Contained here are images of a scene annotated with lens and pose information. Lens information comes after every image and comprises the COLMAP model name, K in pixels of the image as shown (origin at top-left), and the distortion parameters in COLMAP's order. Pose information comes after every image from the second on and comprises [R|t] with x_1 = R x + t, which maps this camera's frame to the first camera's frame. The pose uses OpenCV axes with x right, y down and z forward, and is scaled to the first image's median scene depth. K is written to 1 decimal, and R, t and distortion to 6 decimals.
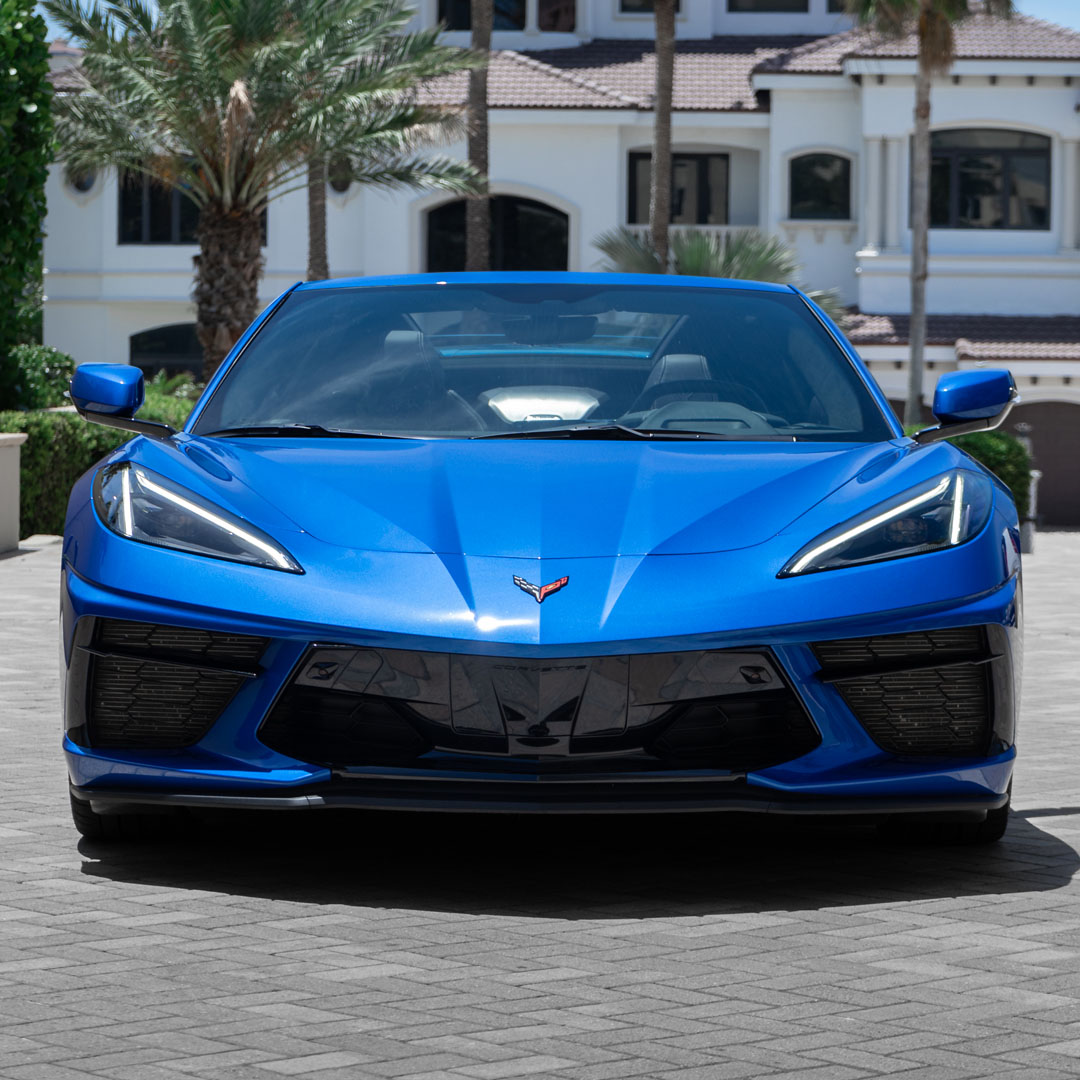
lens RADIAL K [[3718.0, 0, 534.9], [0, 3718.0, 536.5], [0, 0, 1]] dist [-0.035467, 0.000000]
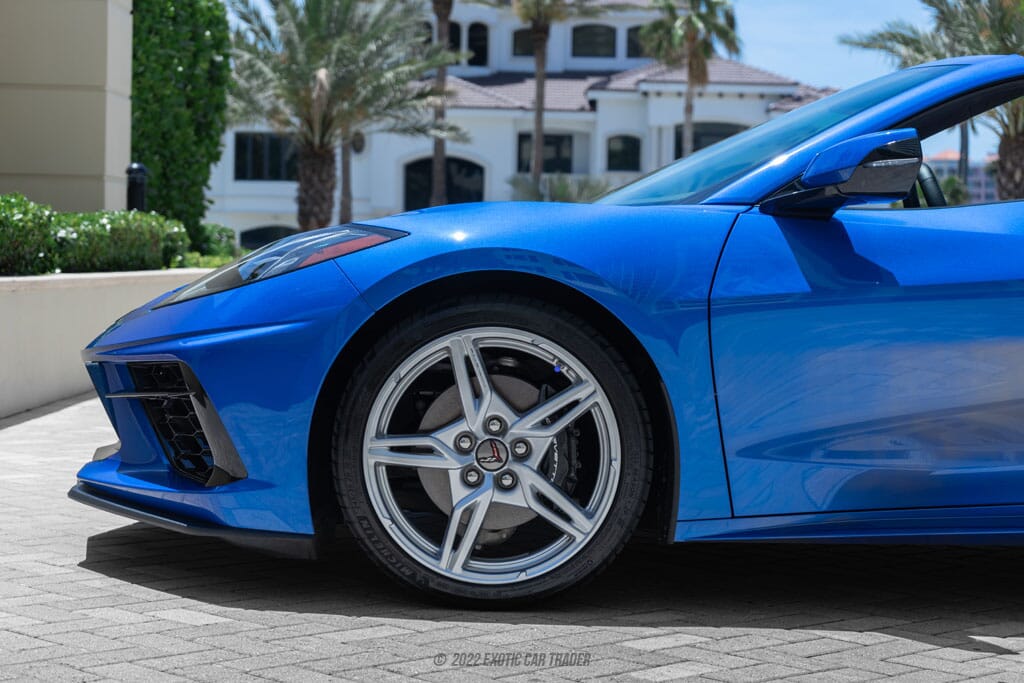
lens RADIAL K [[1952.6, 0, 518.6], [0, 1952.6, 342.4], [0, 0, 1]] dist [0.010756, 0.000000]
pose [[0.999204, 0.008436, 0.038985, -0.013596], [-0.008378, 0.999964, -0.001650, 0.000081], [-0.038997, 0.001323, 0.999238, 0.062504]]
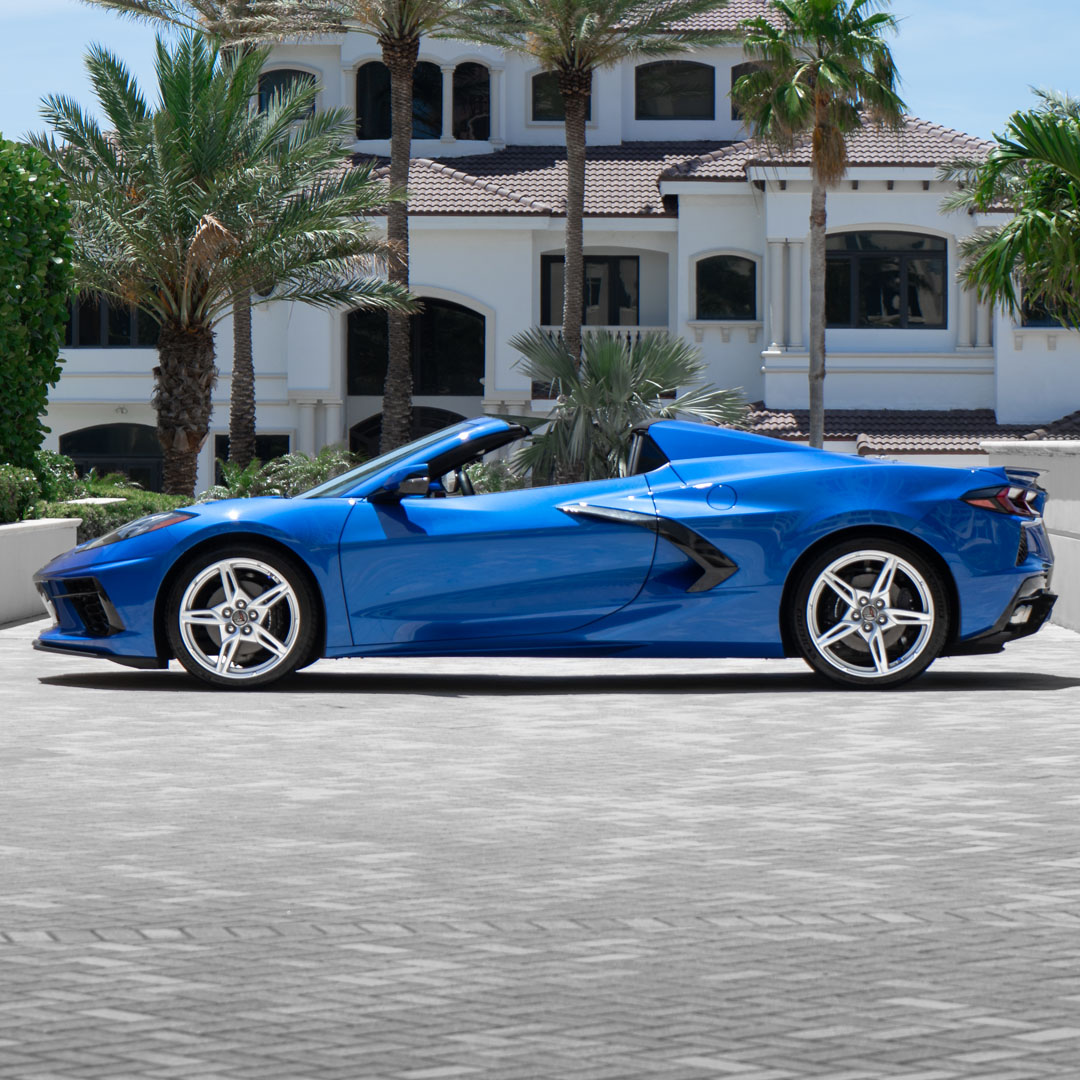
lens RADIAL K [[3843.7, 0, 539.5], [0, 3843.7, 536.2], [0, 0, 1]] dist [-0.056460, 0.000000]
pose [[0.999695, -0.007959, 0.023376, -0.001495], [0.008571, 0.999619, -0.026229, 0.003847], [-0.023159, 0.026421, 0.999383, -0.089322]]
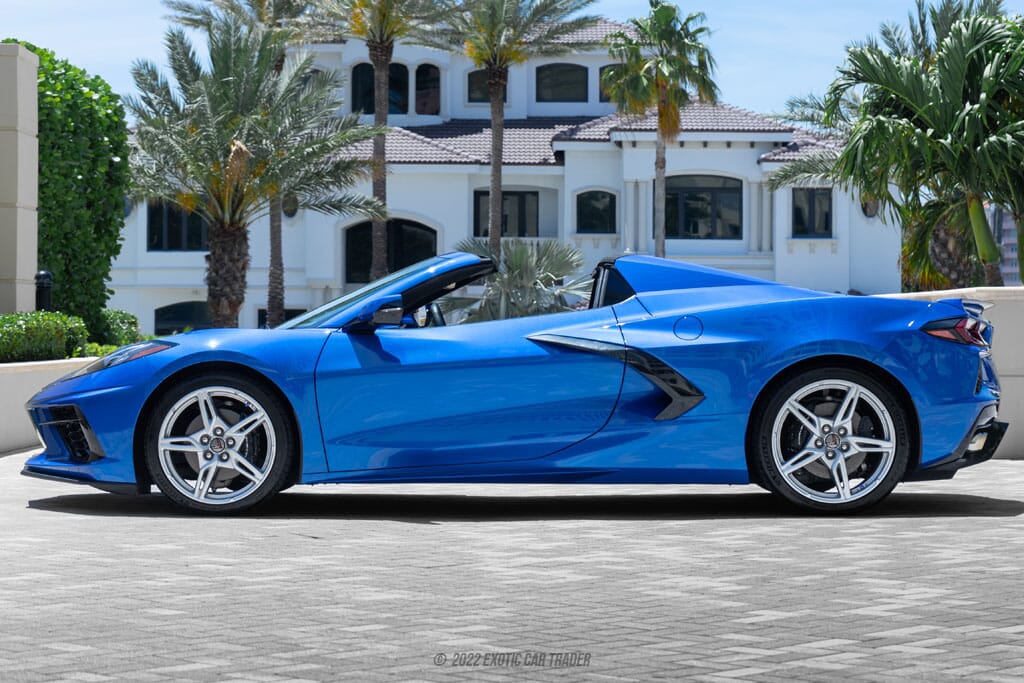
lens RADIAL K [[2409.1, 0, 516.2], [0, 2409.1, 342.6], [0, 0, 1]] dist [-0.021863, 0.000000]
pose [[0.999042, -0.006268, 0.043311, -0.002065], [0.008027, 0.999145, -0.040551, 0.002610], [-0.043020, 0.040859, 0.998238, -0.018290]]
